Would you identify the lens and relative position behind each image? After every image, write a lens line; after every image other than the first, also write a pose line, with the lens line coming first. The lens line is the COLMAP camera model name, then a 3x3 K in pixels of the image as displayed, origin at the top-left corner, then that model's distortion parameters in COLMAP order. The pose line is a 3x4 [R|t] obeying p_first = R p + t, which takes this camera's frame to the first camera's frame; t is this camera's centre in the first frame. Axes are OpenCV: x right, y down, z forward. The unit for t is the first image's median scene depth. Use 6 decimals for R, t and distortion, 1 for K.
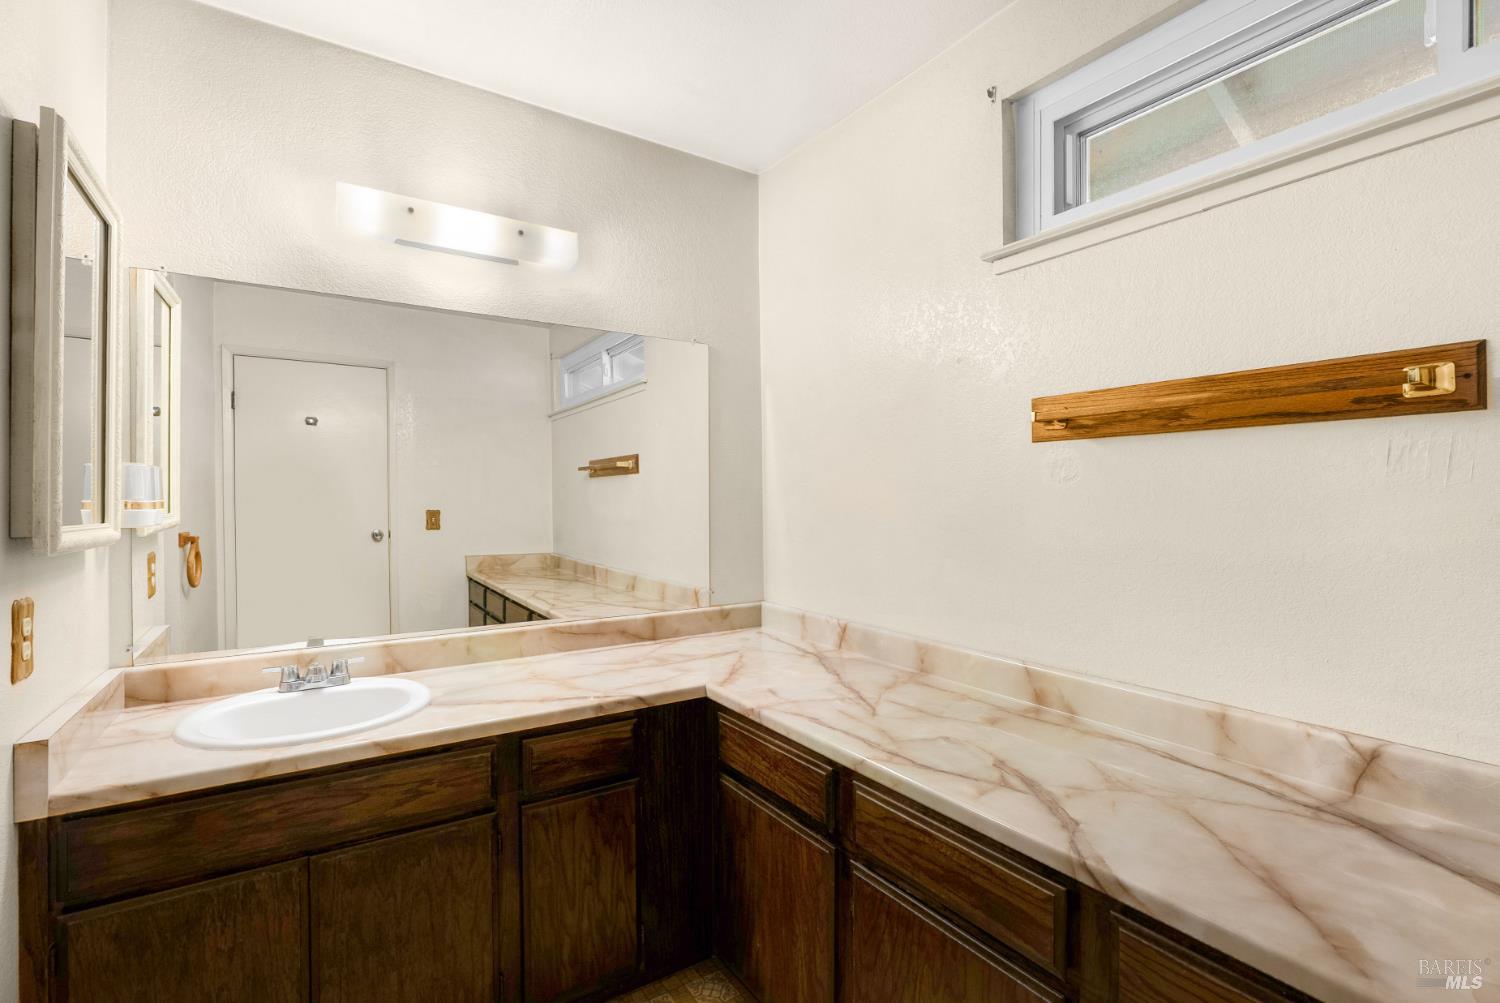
lens RADIAL K [[683.9, 0, 745.9], [0, 683.9, 474.7], [0, 0, 1]] dist [-0.014609, 0.007723]
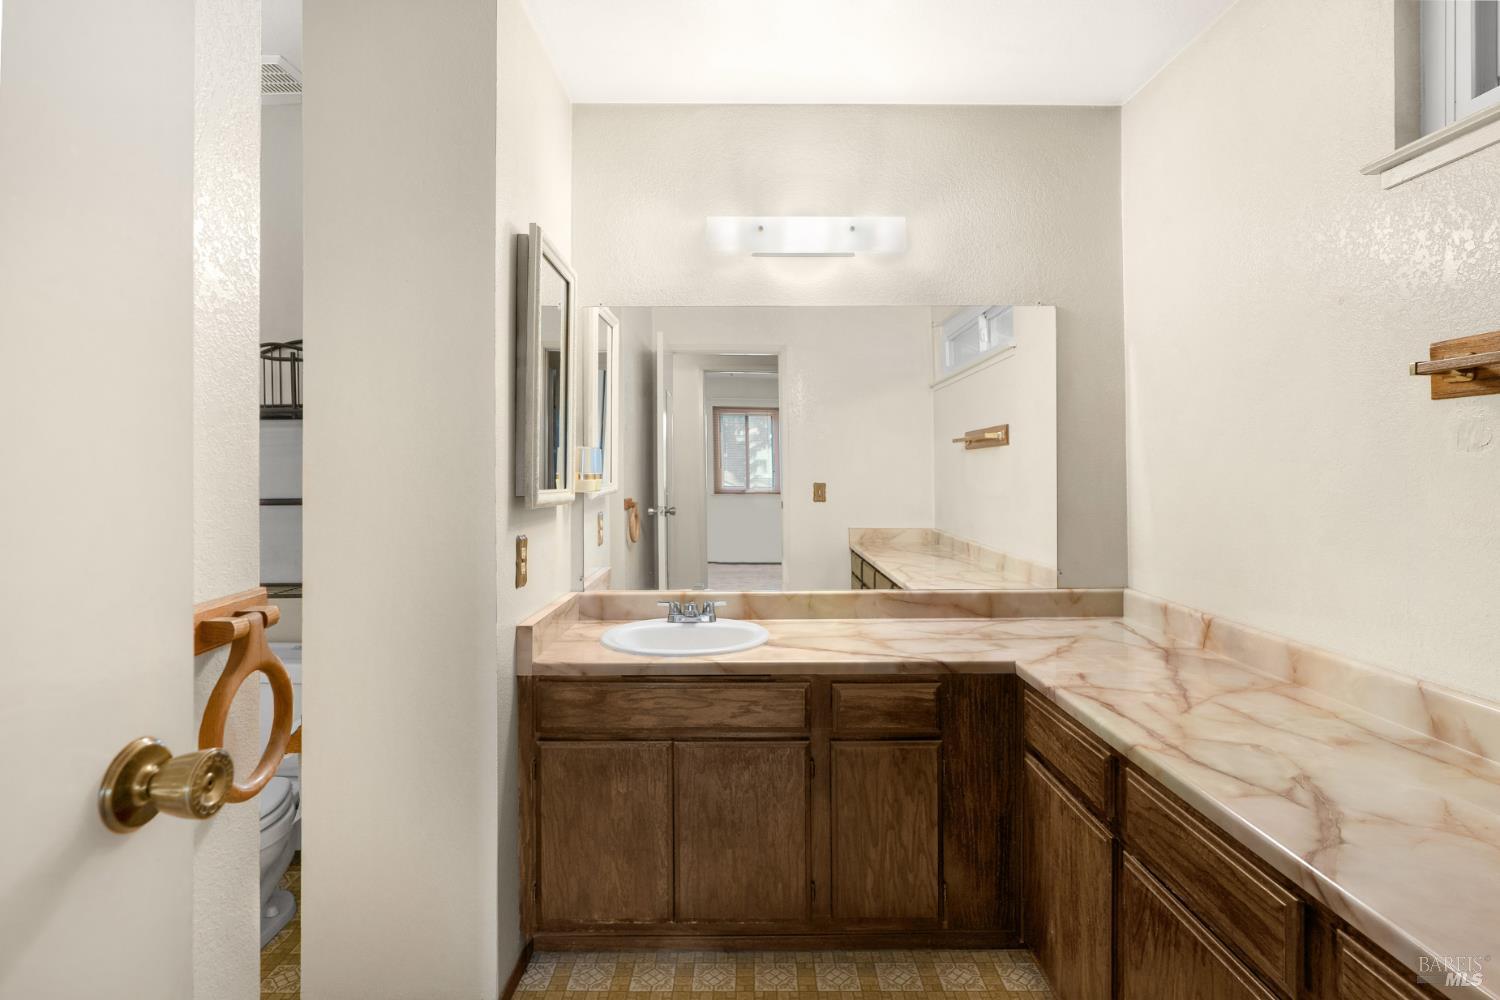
lens RADIAL K [[759.3, 0, 752.1], [0, 759.3, 414.6], [0, 0, 1]] dist [-0.001402, 0.000735]
pose [[0.847675, -0.039479, -0.529044, 0.241745], [0.017844, 0.998785, -0.045942, -0.004766], [0.530215, 0.029503, 0.847350, -0.158443]]
